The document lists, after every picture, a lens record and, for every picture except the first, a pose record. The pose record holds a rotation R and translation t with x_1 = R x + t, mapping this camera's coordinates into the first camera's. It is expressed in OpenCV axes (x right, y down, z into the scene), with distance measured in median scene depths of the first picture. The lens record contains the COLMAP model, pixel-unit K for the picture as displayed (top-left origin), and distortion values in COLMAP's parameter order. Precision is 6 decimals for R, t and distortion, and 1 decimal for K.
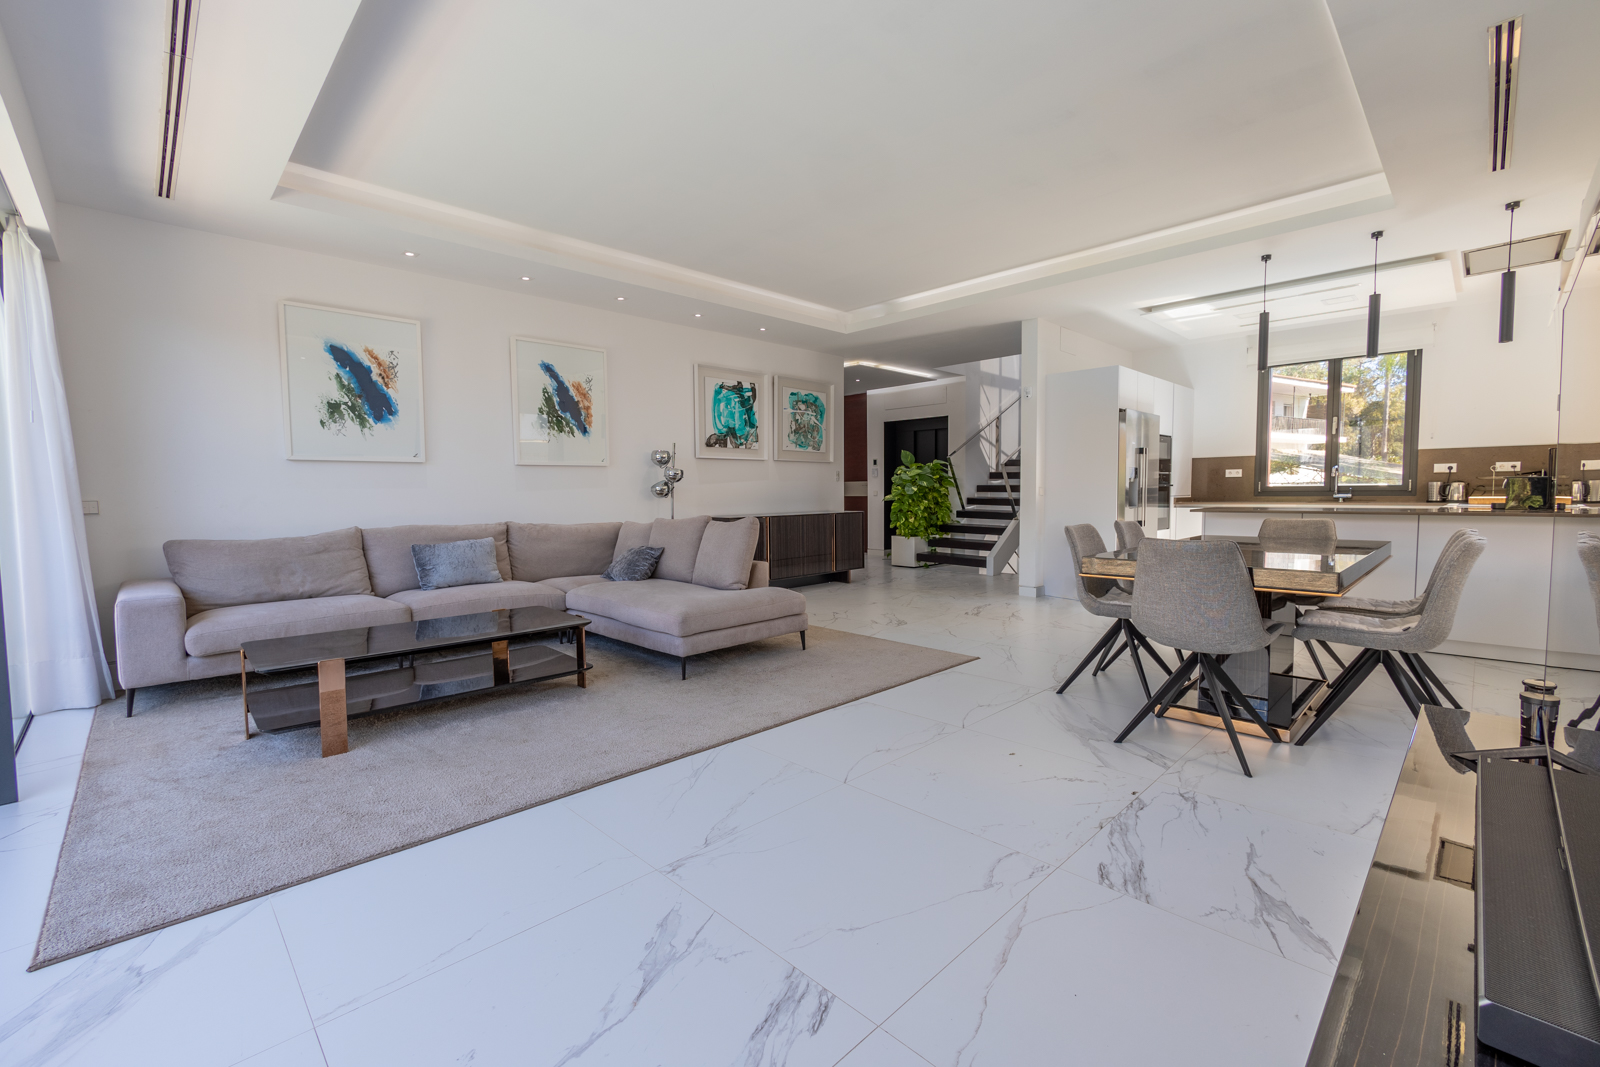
lens RADIAL K [[688.4, 0, 788.9], [0, 688.4, 529.9], [0, 0, 1]] dist [-0.007586, 0.000384]
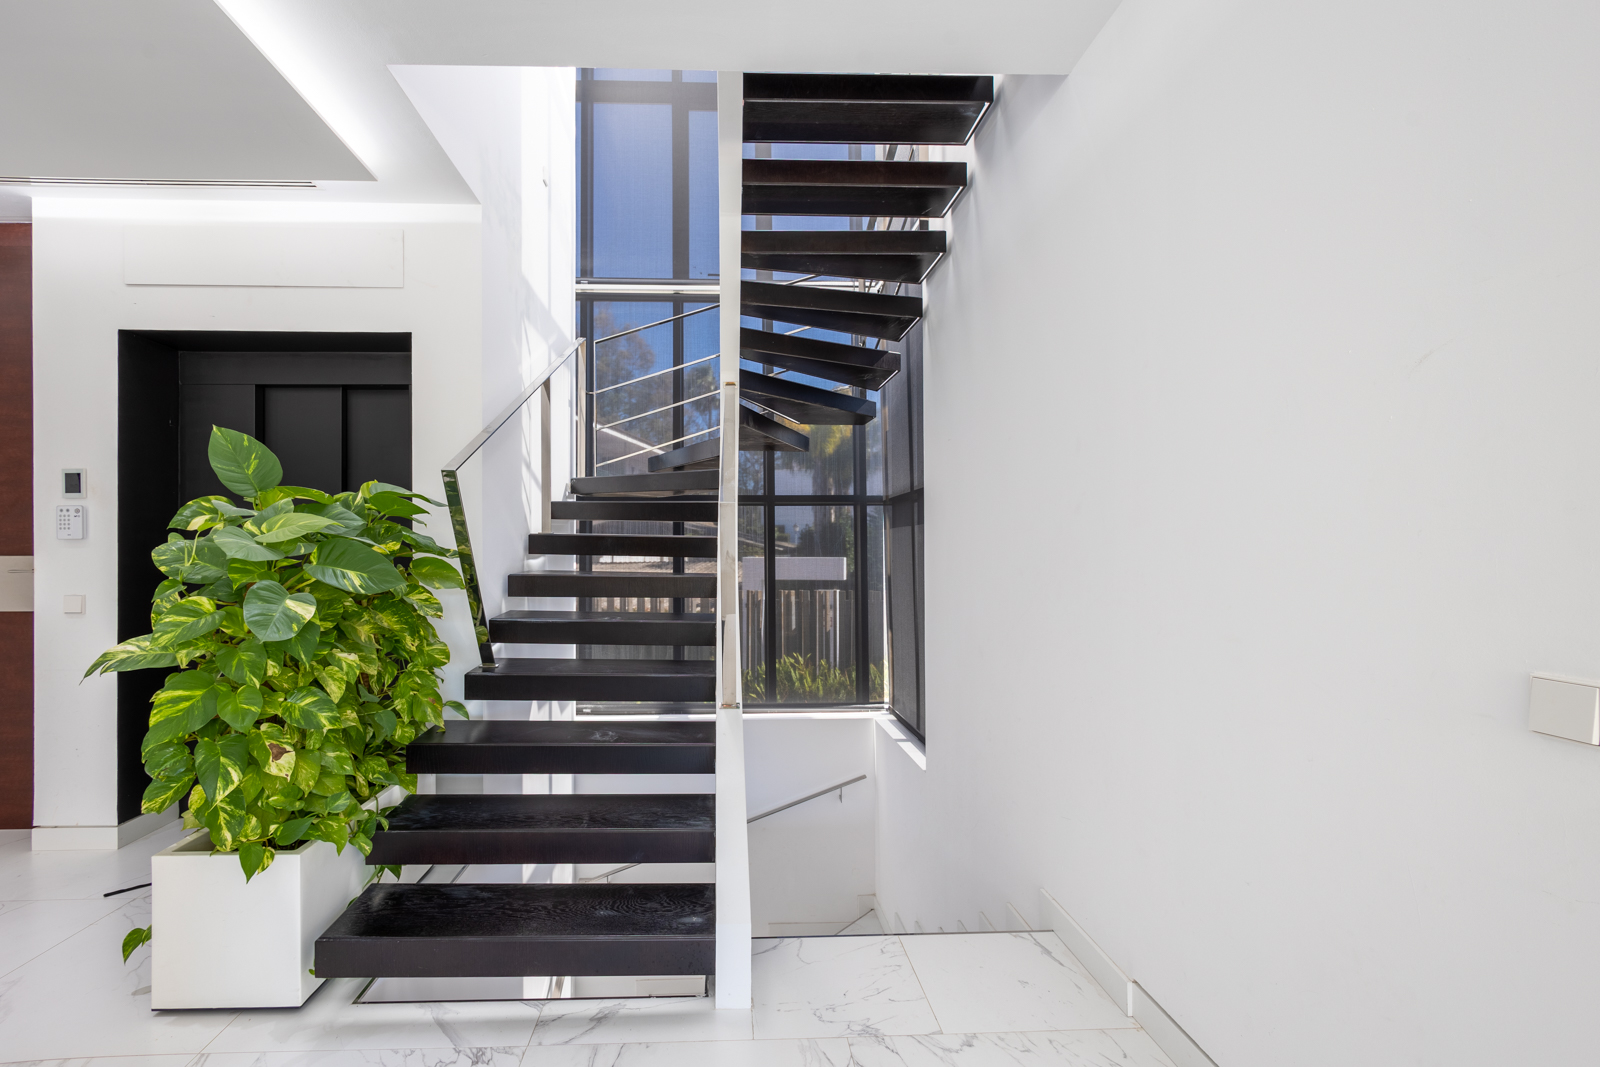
lens RADIAL K [[688.4, 0, 744.1], [0, 688.4, 550.2], [0, 0, 1]] dist [-0.007586, 0.000384]
pose [[0.655773, 0.011237, 0.754874, 0.163208], [0.035540, 0.998321, -0.045735, -0.087837], [-0.754121, 0.056820, 0.654273, 1.079577]]
